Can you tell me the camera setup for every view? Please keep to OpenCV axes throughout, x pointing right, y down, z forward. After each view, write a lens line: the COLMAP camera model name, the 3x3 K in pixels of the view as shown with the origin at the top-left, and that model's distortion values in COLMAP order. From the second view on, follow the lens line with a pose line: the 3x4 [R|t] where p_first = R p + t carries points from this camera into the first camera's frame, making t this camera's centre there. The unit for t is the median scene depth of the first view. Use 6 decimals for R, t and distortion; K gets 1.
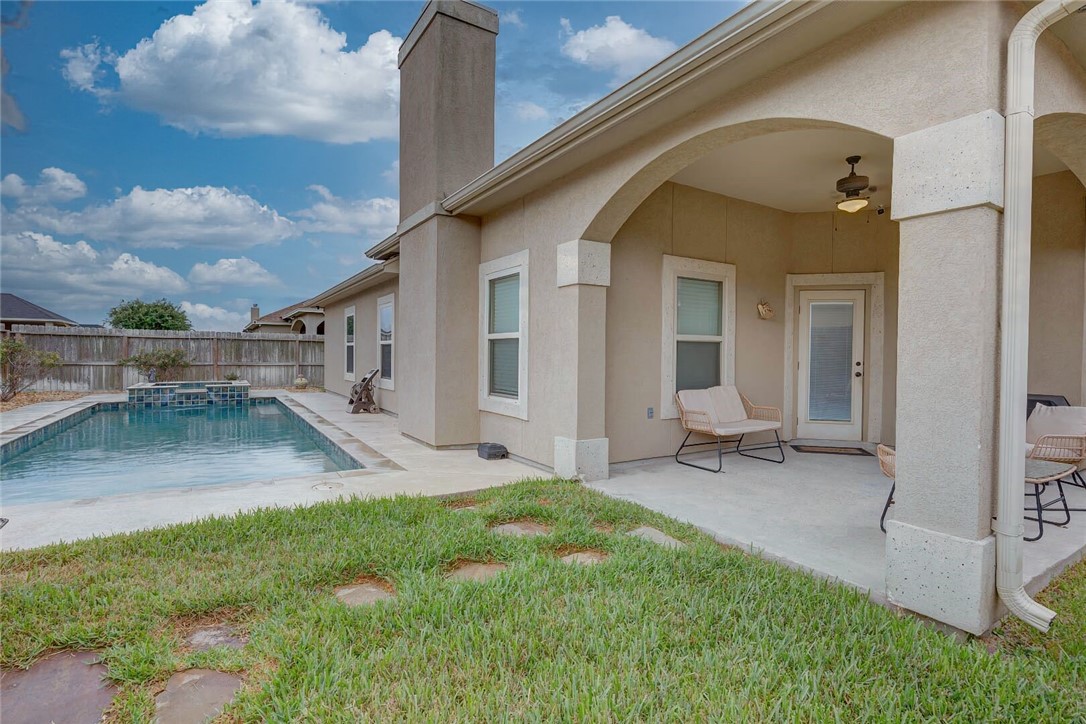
lens RADIAL K [[534.5, 0, 541.8], [0, 534.5, 358.5], [0, 0, 1]] dist [-0.001388, -0.000096]
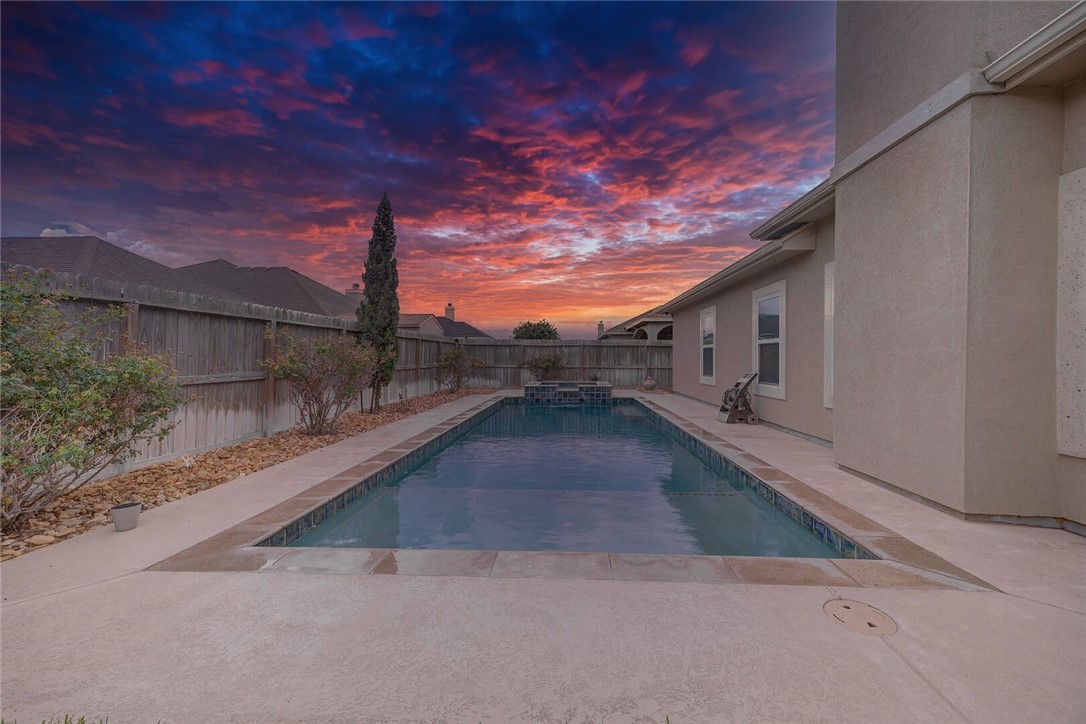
lens RADIAL K [[436.6, 0, 540.7], [0, 436.6, 359.9], [0, 0, 1]] dist [0.000124, 0.000012]
pose [[0.815146, -0.006254, -0.579221, -0.147870], [0.002184, 0.999968, -0.007723, 0.002918], [0.579251, 0.005030, 0.815134, 0.185432]]
